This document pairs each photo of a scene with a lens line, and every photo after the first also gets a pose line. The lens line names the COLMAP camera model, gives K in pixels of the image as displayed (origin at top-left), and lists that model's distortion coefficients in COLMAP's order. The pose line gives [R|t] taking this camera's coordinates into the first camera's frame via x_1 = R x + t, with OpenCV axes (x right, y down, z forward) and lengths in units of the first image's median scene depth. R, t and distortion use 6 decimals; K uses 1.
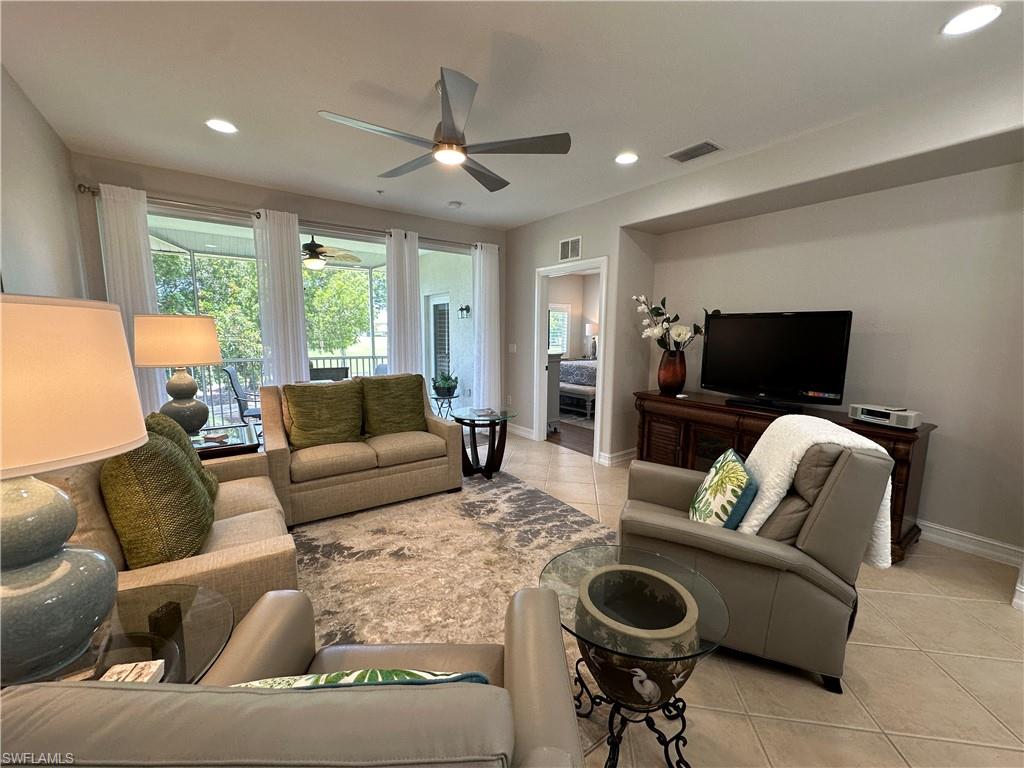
lens RADIAL K [[407.5, 0, 509.1], [0, 407.5, 384.5], [0, 0, 1]] dist [-0.001497, 0.000153]
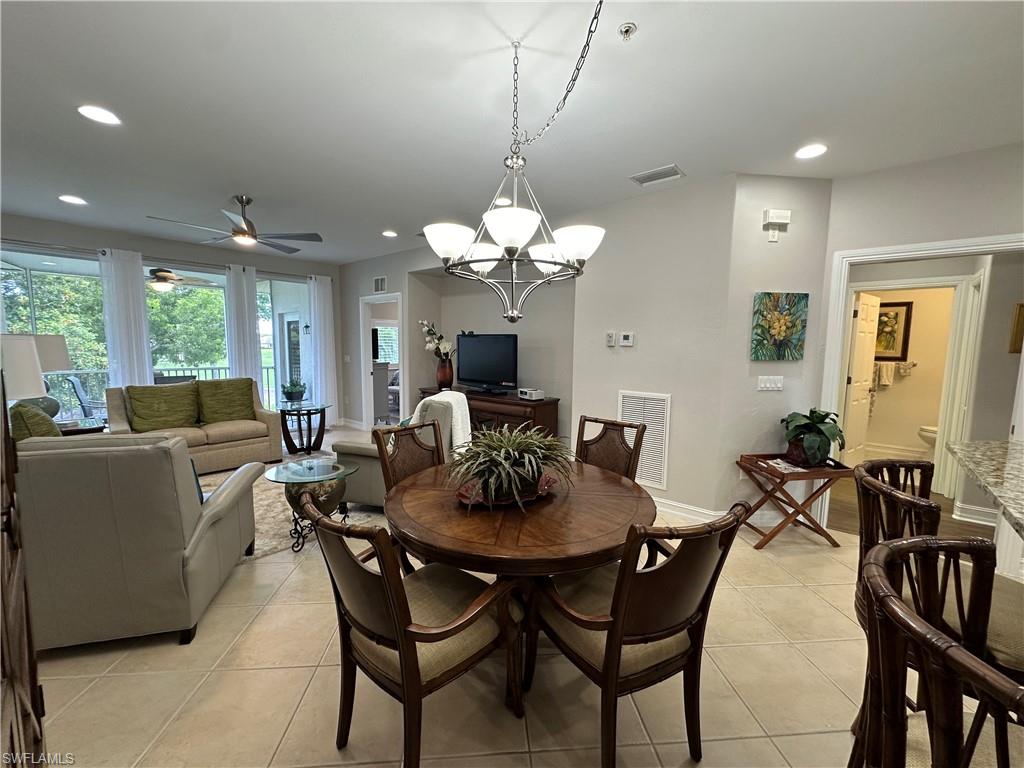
lens RADIAL K [[409.0, 0, 512.0], [0, 409.0, 384.0], [0, 0, 1]] dist [-0.004589, 0.000224]
pose [[0.971764, -0.021135, 0.235008, 0.302717], [0.028229, 0.999241, -0.026862, 0.055592], [-0.234262, 0.032737, 0.971622, -0.499467]]
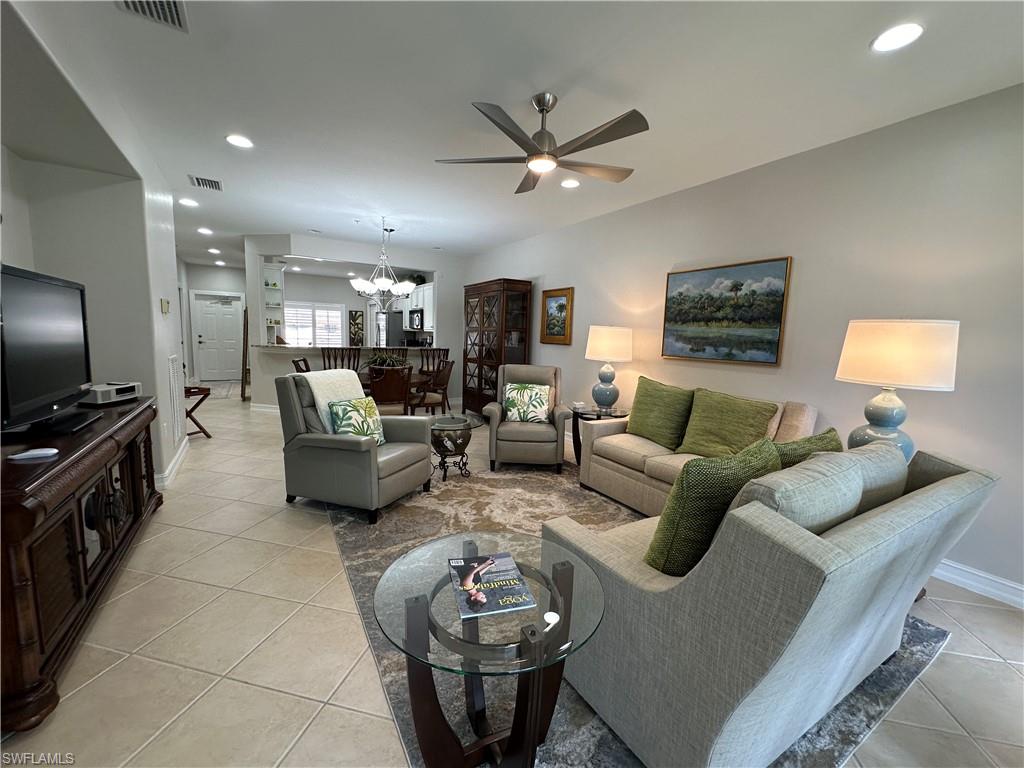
lens RADIAL K [[412.9, 0, 512.0], [0, 412.9, 384.0], [0, 0, 1]] dist [-0.000828, 0.000048]
pose [[-0.996147, -0.049063, 0.072688, -0.106173], [-0.029225, 0.967200, 0.252330, -0.166469], [-0.082684, 0.249234, -0.964907, 1.340159]]
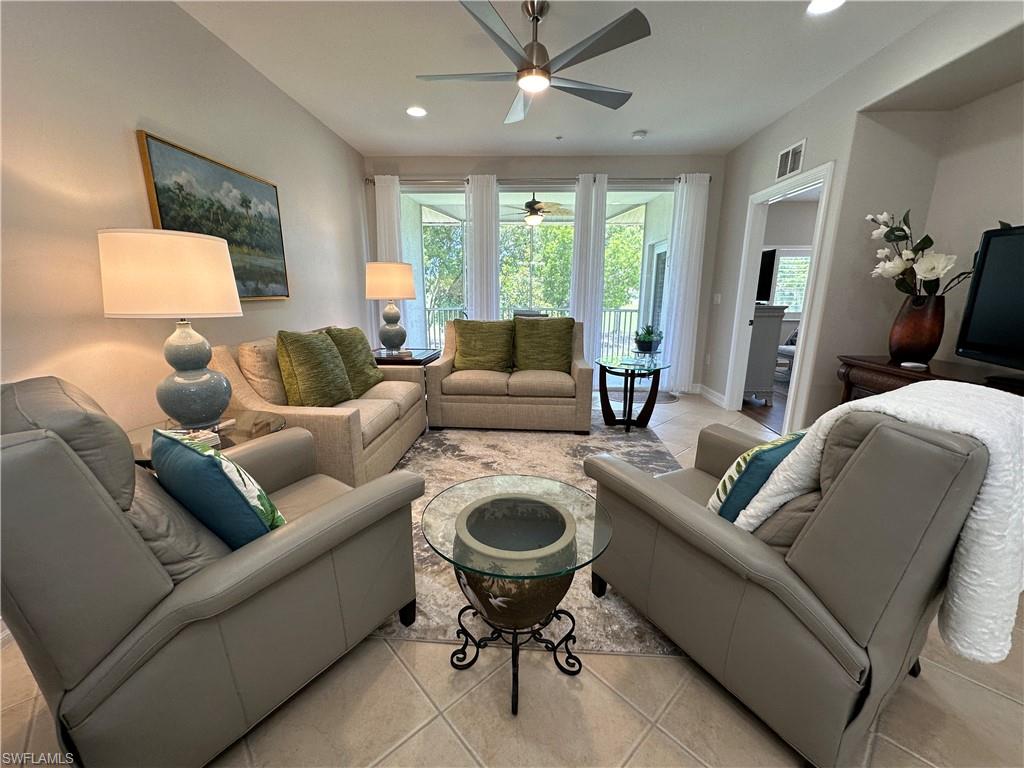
lens RADIAL K [[408.6, 0, 513.6], [0, 408.6, 383.7], [0, 0, 1]] dist [-0.002775, 0.000003]
pose [[0.786649, 0.133330, -0.602831, 0.311846], [-0.079583, 0.990155, 0.115146, 0.033269], [0.612249, -0.042605, 0.789516, 0.093841]]
